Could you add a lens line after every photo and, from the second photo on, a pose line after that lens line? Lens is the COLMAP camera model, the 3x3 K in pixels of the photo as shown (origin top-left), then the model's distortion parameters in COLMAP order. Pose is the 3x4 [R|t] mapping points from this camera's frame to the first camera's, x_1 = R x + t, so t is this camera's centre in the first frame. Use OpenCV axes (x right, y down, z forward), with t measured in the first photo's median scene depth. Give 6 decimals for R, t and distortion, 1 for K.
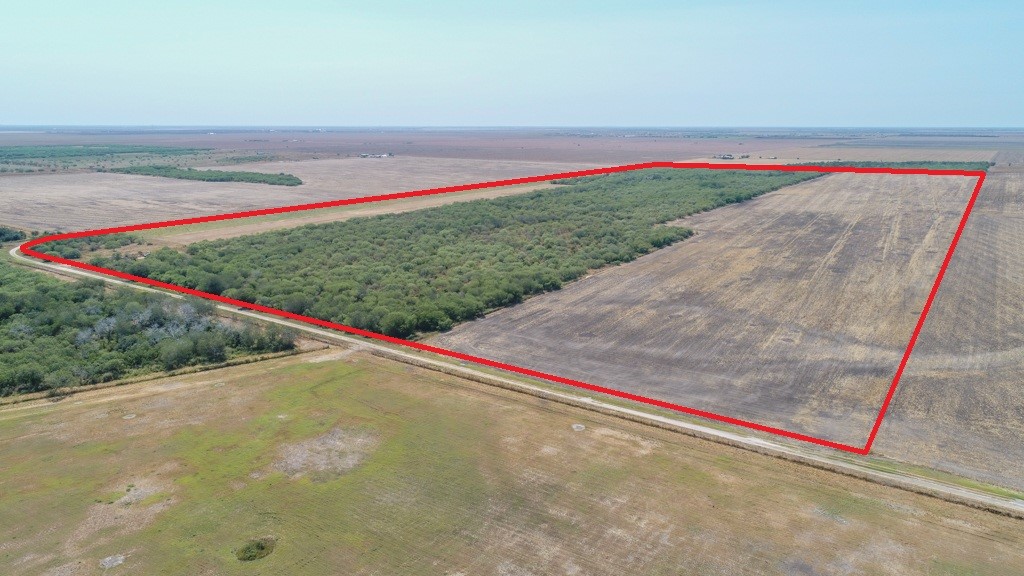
lens RADIAL K [[695.9, 0, 512.0], [0, 695.9, 288.0], [0, 0, 1]] dist [0.009389, 0.000326]
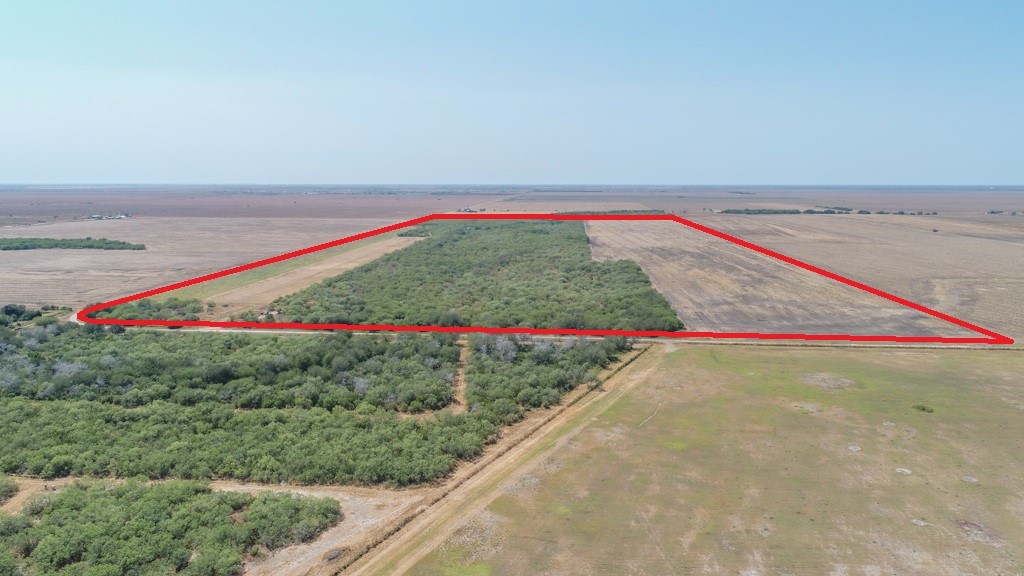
lens RADIAL K [[695.9, 0, 512.0], [0, 695.9, 288.0], [0, 0, 1]] dist [0.009389, 0.000326]
pose [[0.868499, -0.075861, 0.489851, -0.308425], [0.114394, 0.992218, -0.049158, 0.002742], [-0.482310, 0.098730, 0.870419, -0.018239]]
